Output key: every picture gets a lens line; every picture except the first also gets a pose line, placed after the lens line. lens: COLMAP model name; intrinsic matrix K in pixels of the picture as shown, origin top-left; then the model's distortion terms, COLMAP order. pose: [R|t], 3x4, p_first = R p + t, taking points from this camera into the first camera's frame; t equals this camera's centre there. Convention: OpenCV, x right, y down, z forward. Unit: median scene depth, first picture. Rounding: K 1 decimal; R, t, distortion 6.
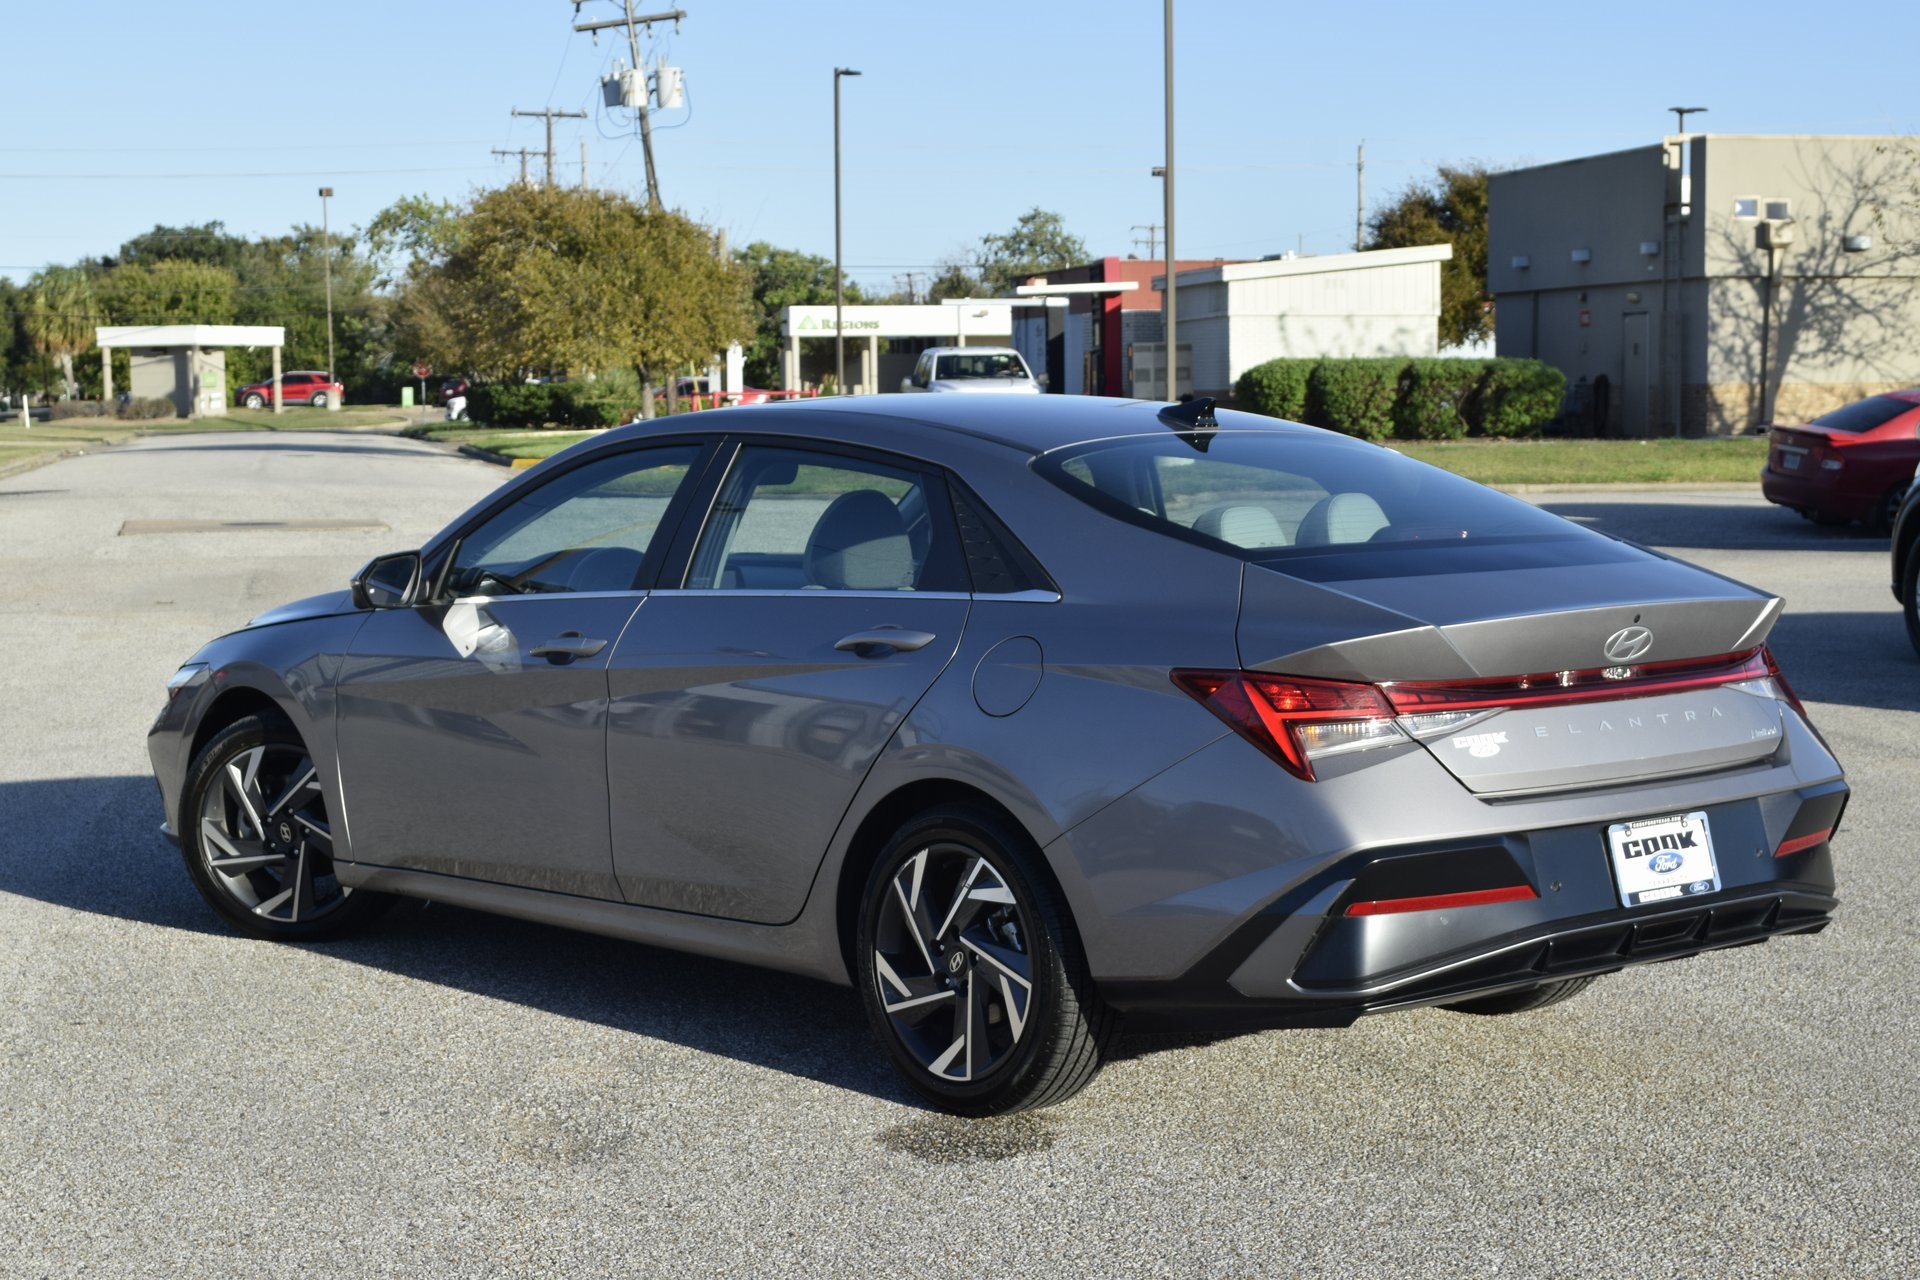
lens RADIAL K [[3301.1, 0, 962.7], [0, 3301.1, 638.6], [0, 0, 1]] dist [0.000307, 0.000000]
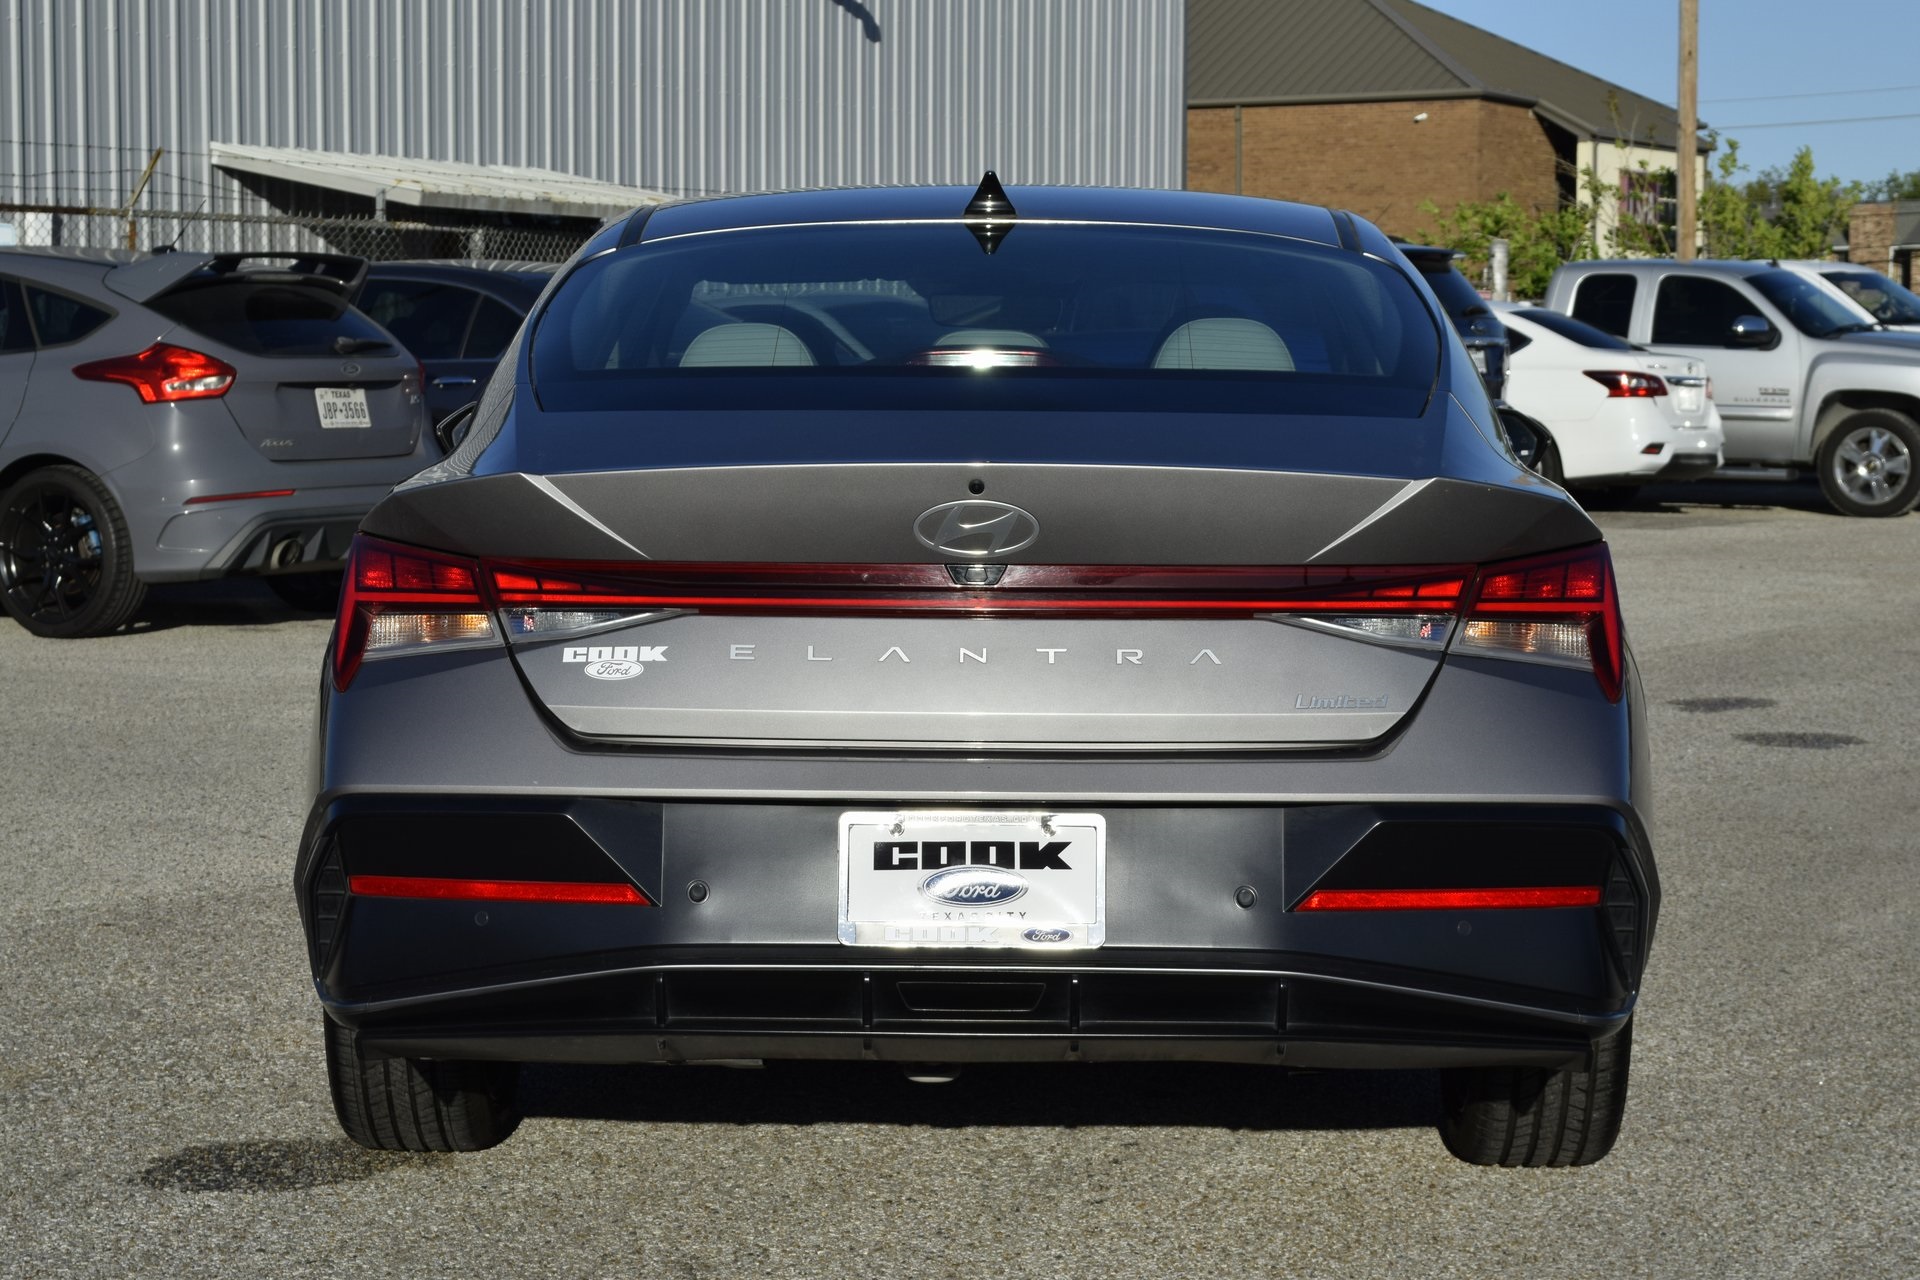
lens RADIAL K [[4031.5, 0, 959.6], [0, 4031.5, 644.2], [0, 0, 1]] dist [-0.257801, 0.000000]
pose [[0.724982, 0.057405, -0.686371, 0.686185], [-0.060480, 0.997977, 0.019584, 0.008329], [0.686107, 0.027314, 0.726988, 0.433033]]
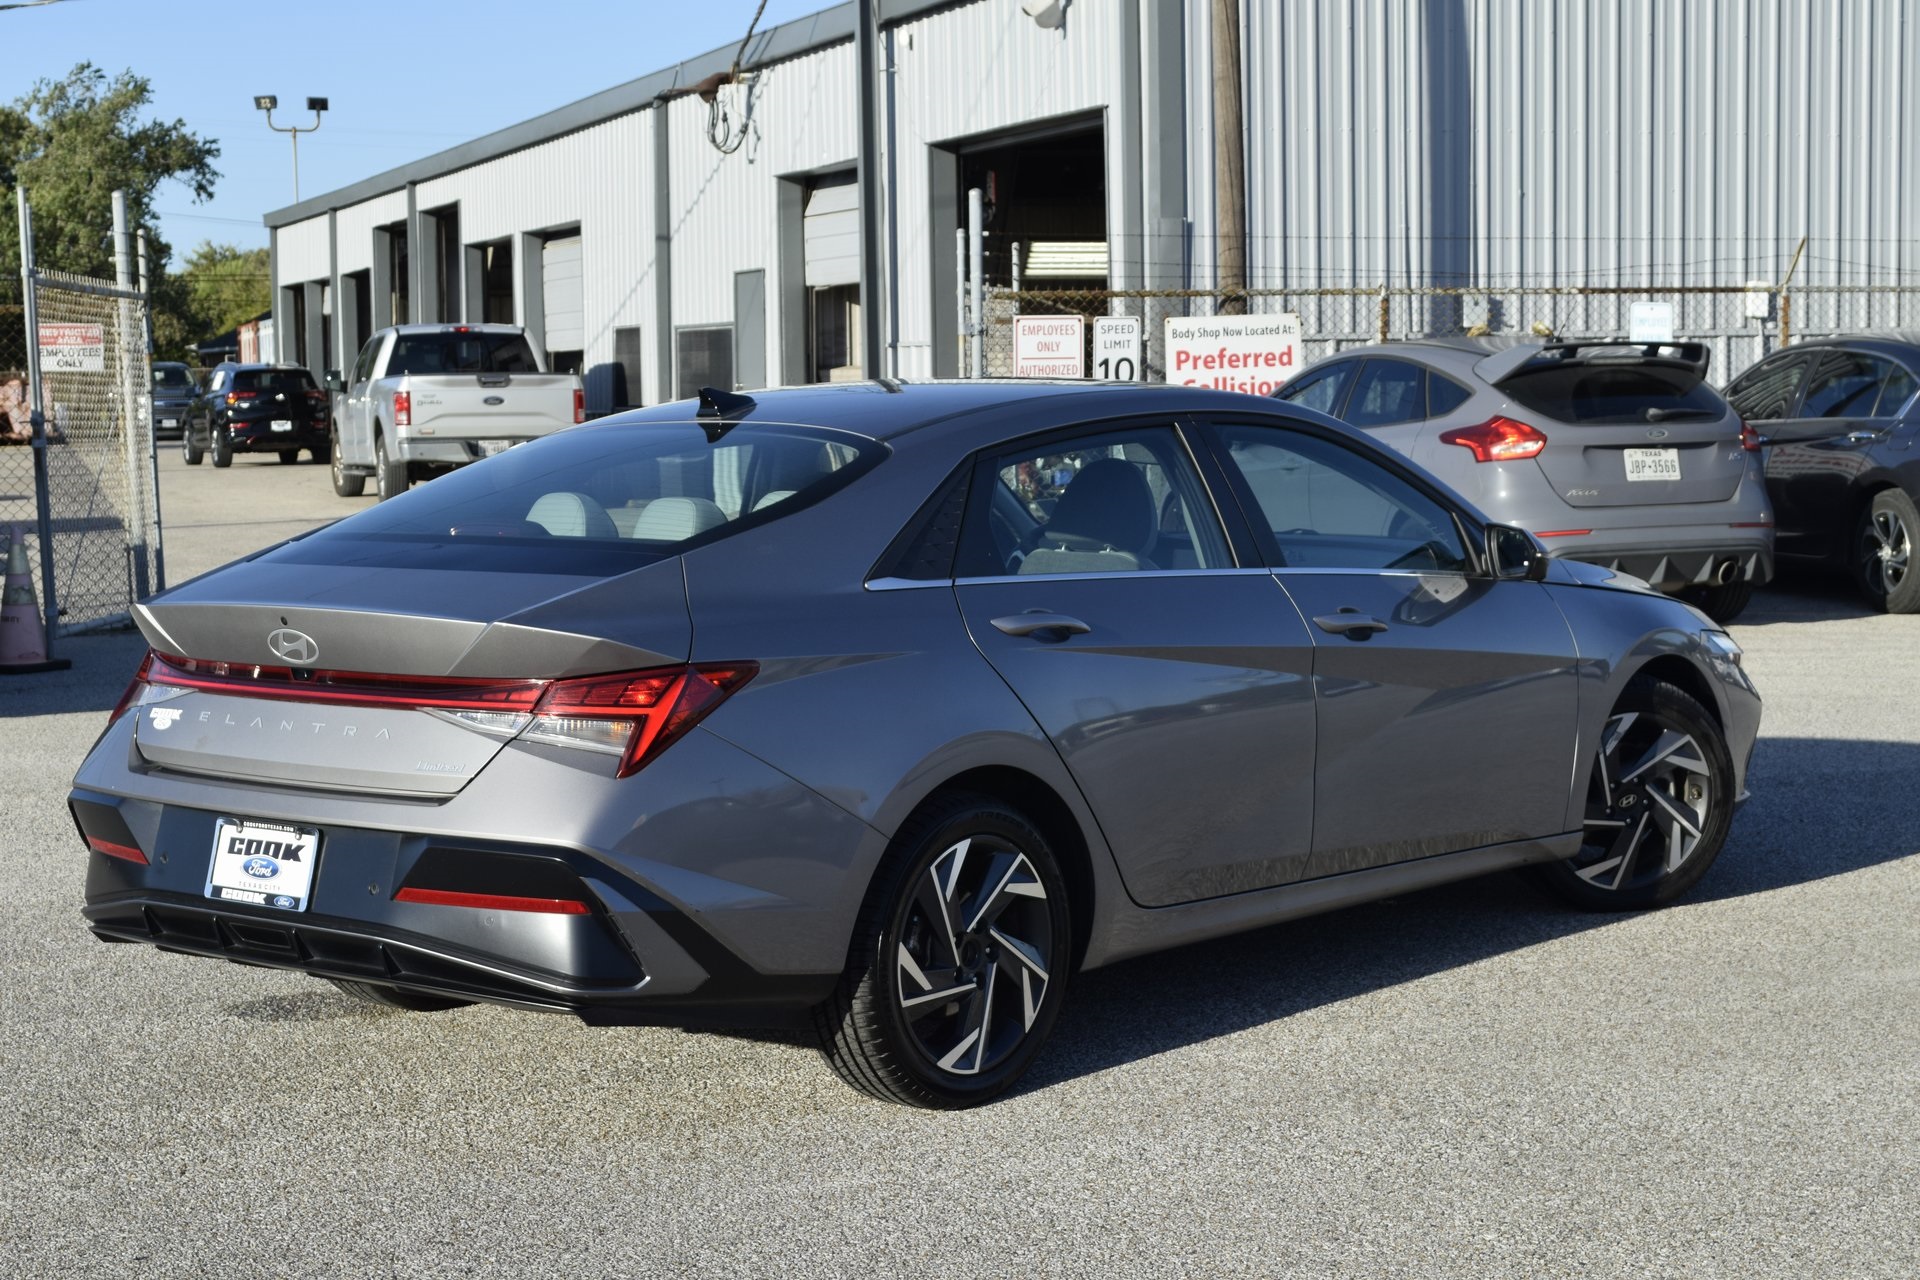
lens RADIAL K [[3301.1, 0, 959.5], [0, 3301.1, 643.2], [0, 0, 1]] dist [0.000307, 0.000000]
pose [[0.109770, 0.084909, -0.990324, 1.153314], [-0.057044, 0.995241, 0.079007, -0.085189], [0.992319, 0.047819, 0.114092, 1.039535]]
